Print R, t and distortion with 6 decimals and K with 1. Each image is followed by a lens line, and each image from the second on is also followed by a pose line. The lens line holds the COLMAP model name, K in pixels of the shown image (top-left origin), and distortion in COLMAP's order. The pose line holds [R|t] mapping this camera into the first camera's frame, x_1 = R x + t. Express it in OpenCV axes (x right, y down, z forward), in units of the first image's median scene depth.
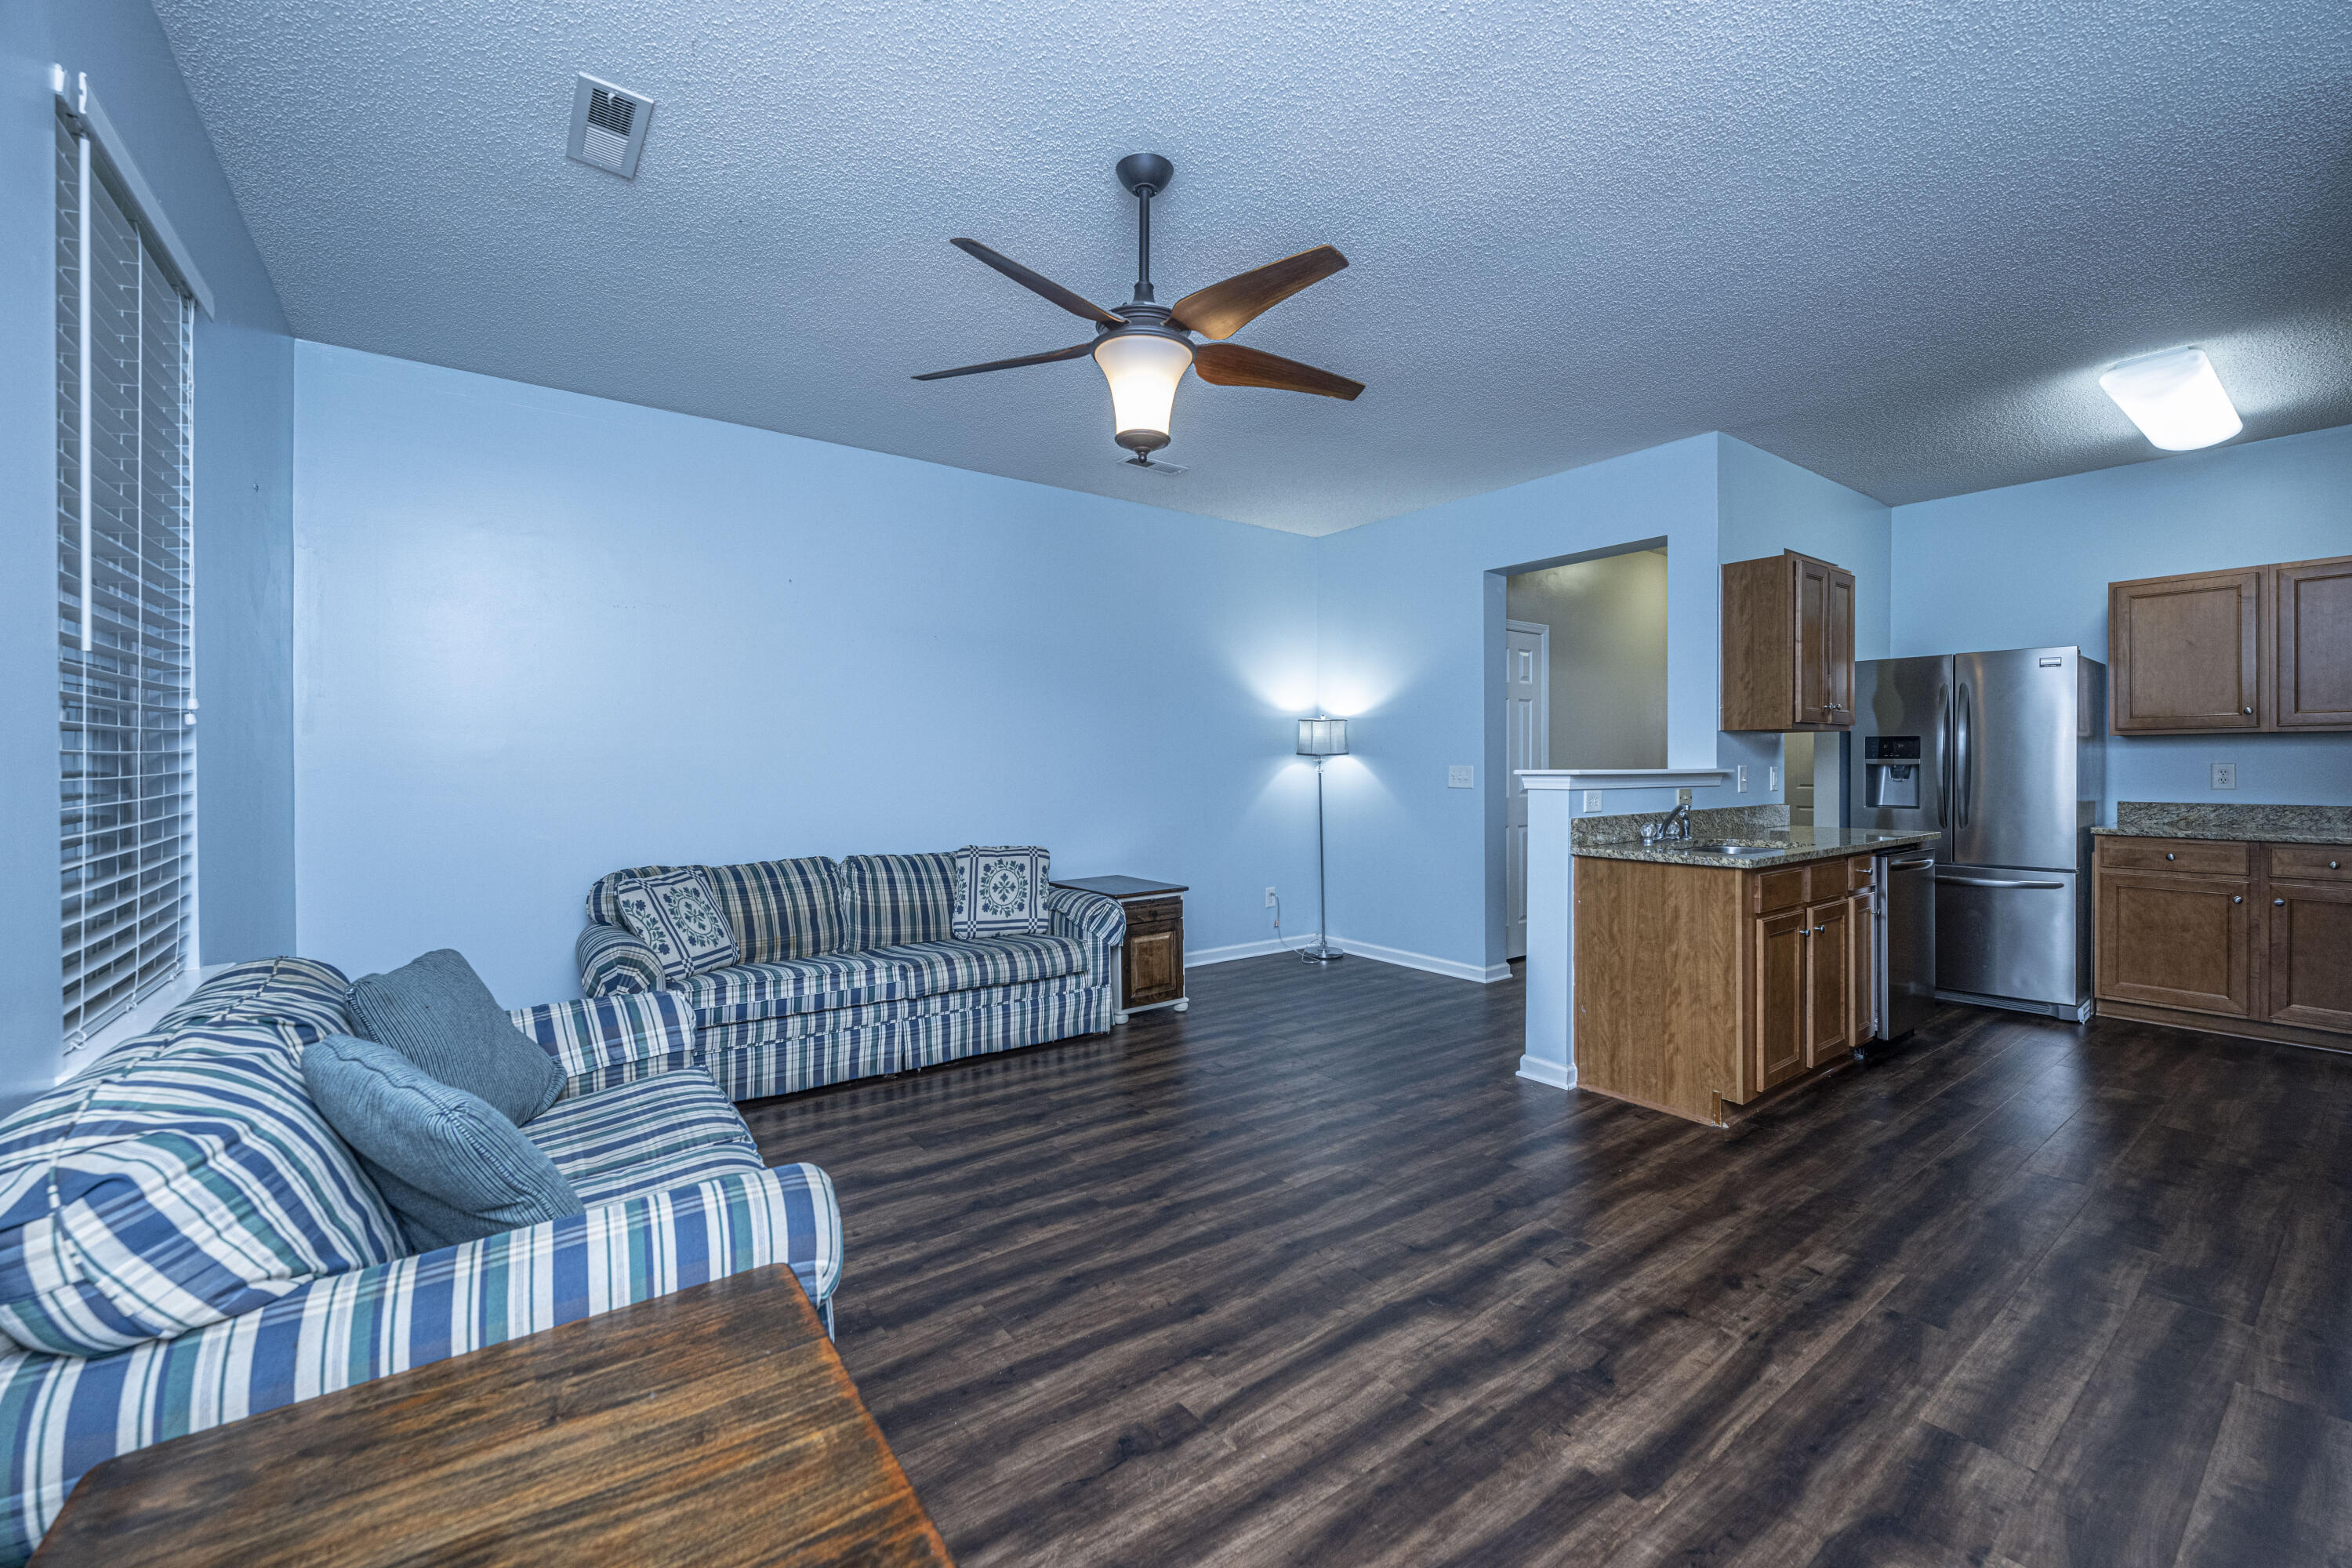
lens RADIAL K [[955.6, 0, 1187.1], [0, 955.6, 764.3], [0, 0, 1]] dist [-0.001485, -0.000150]
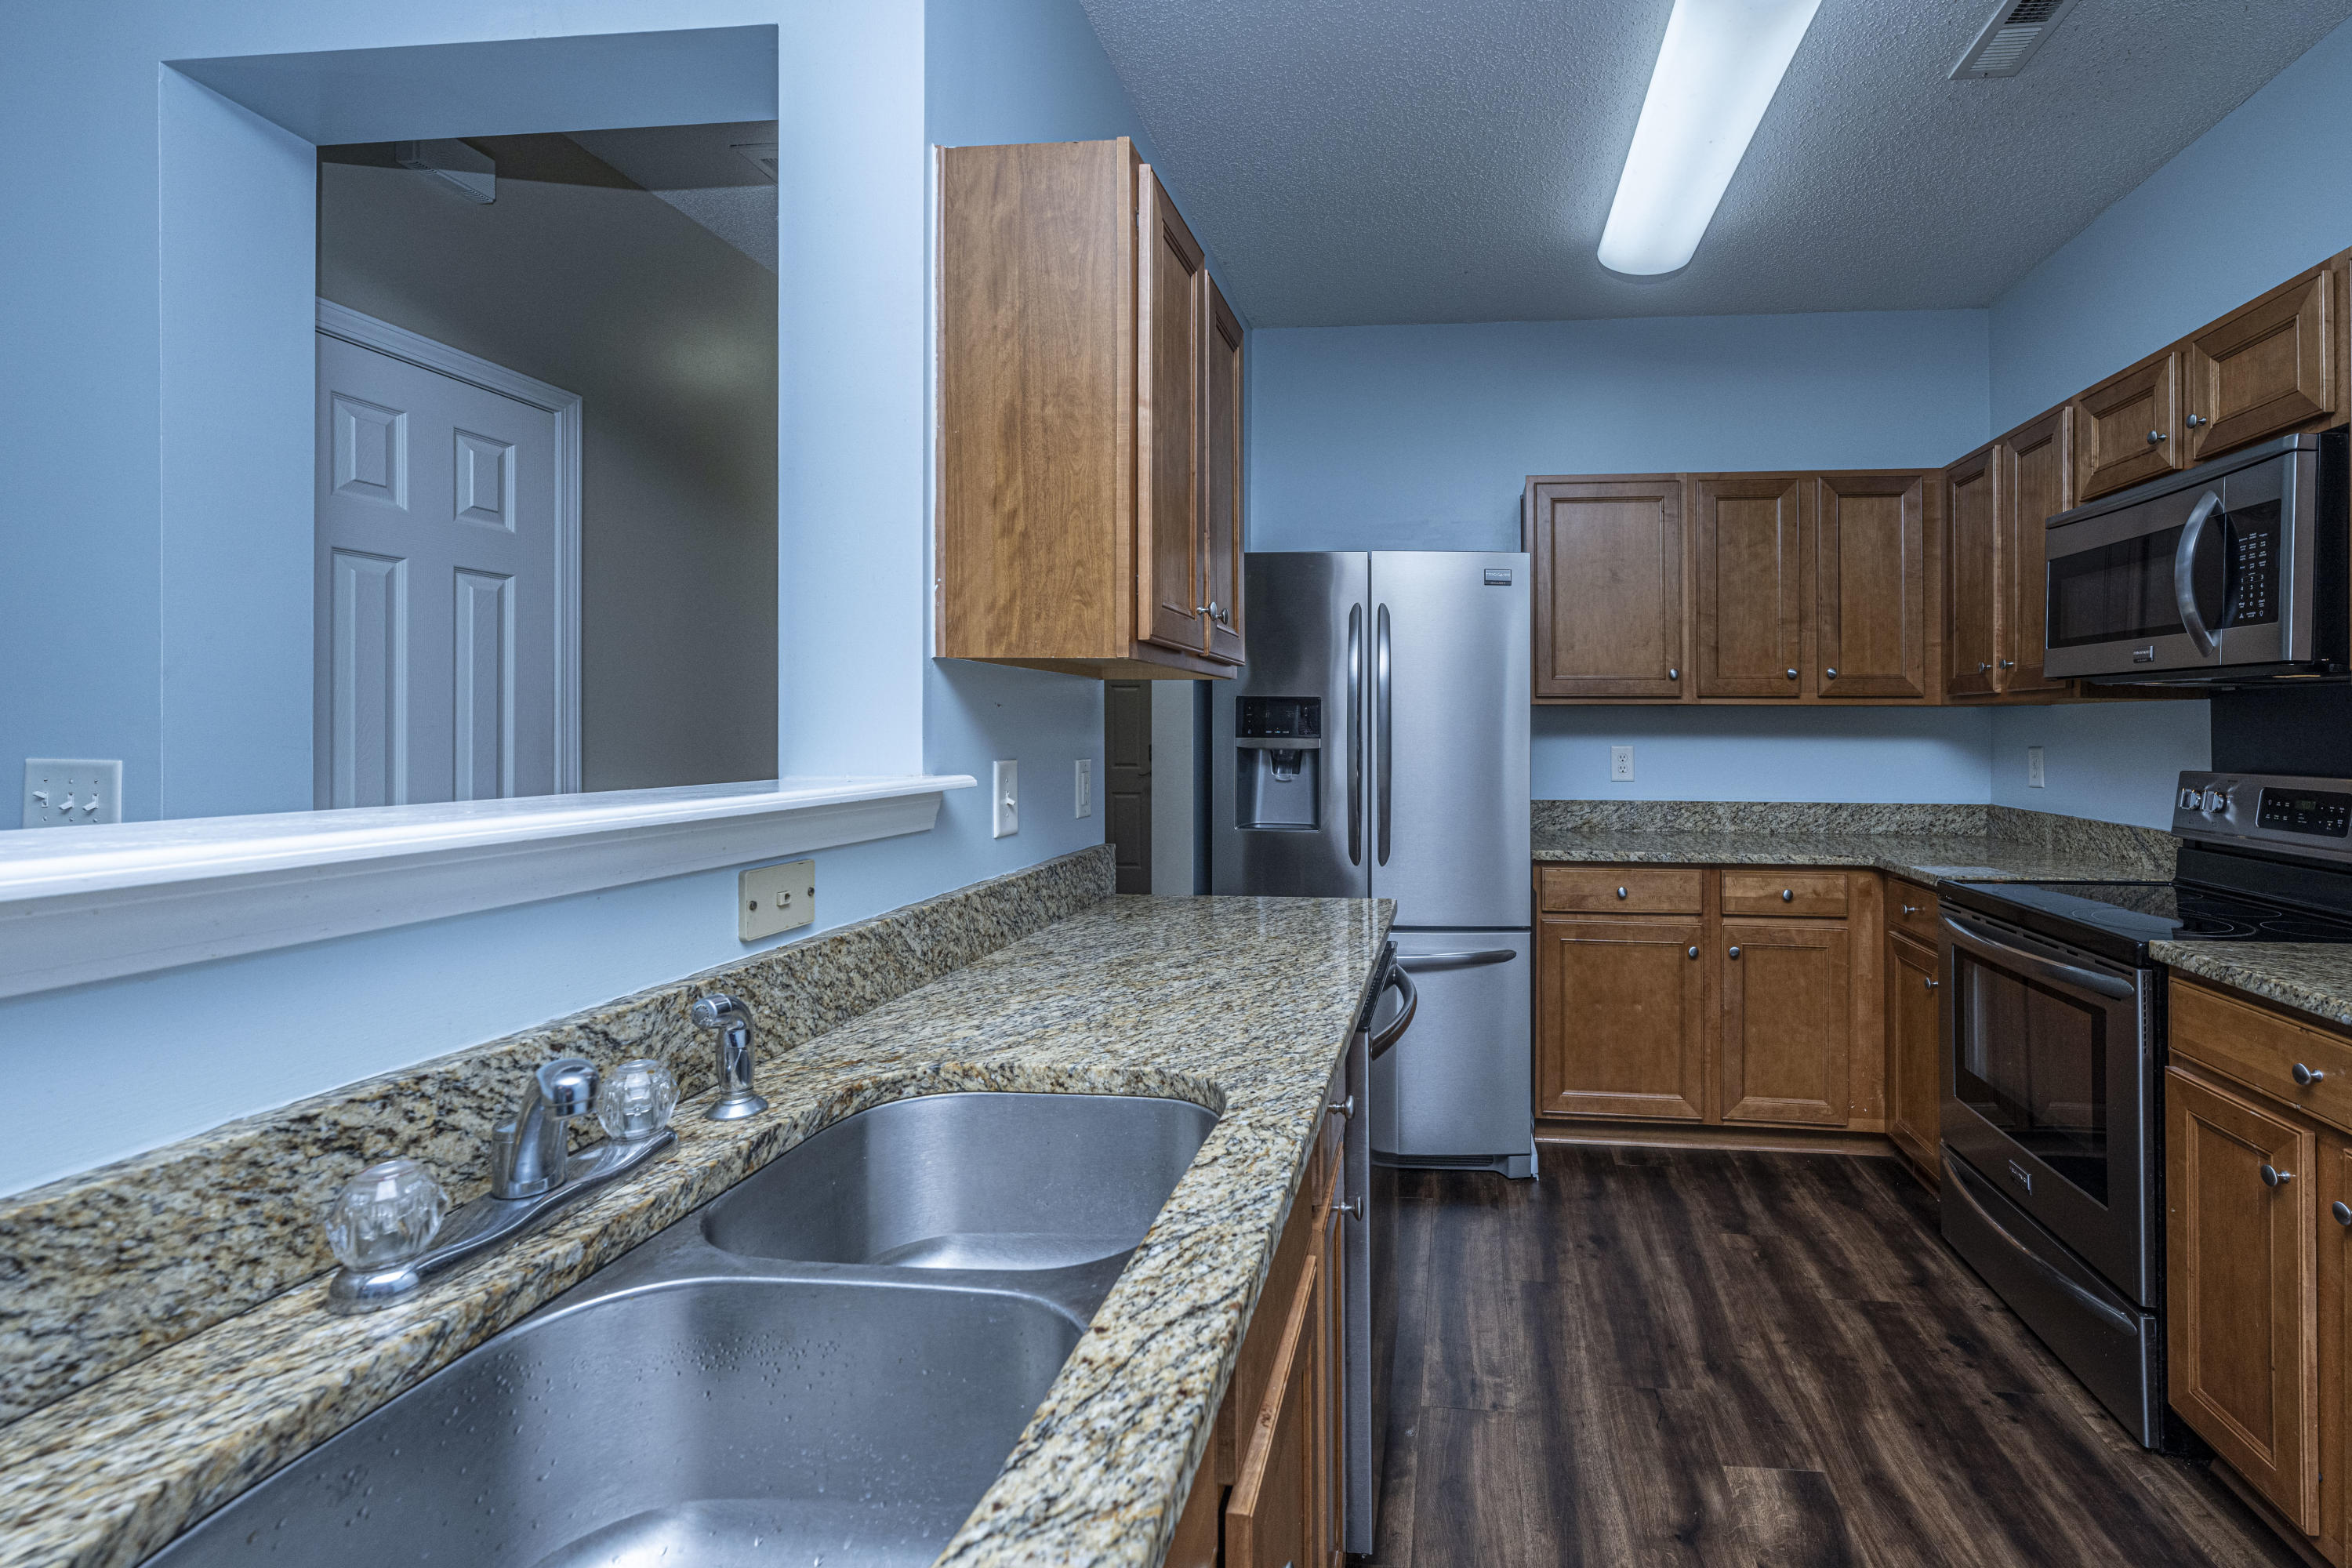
lens RADIAL K [[1071.9, 0, 1371.1], [0, 1071.9, 711.2], [0, 0, 1]] dist [-0.001143, -0.000248]
pose [[0.675241, 0.018041, 0.737377, 0.528826], [-0.004703, 0.999786, -0.020154, -0.013743], [-0.737582, 0.010141, 0.675181, 0.865086]]
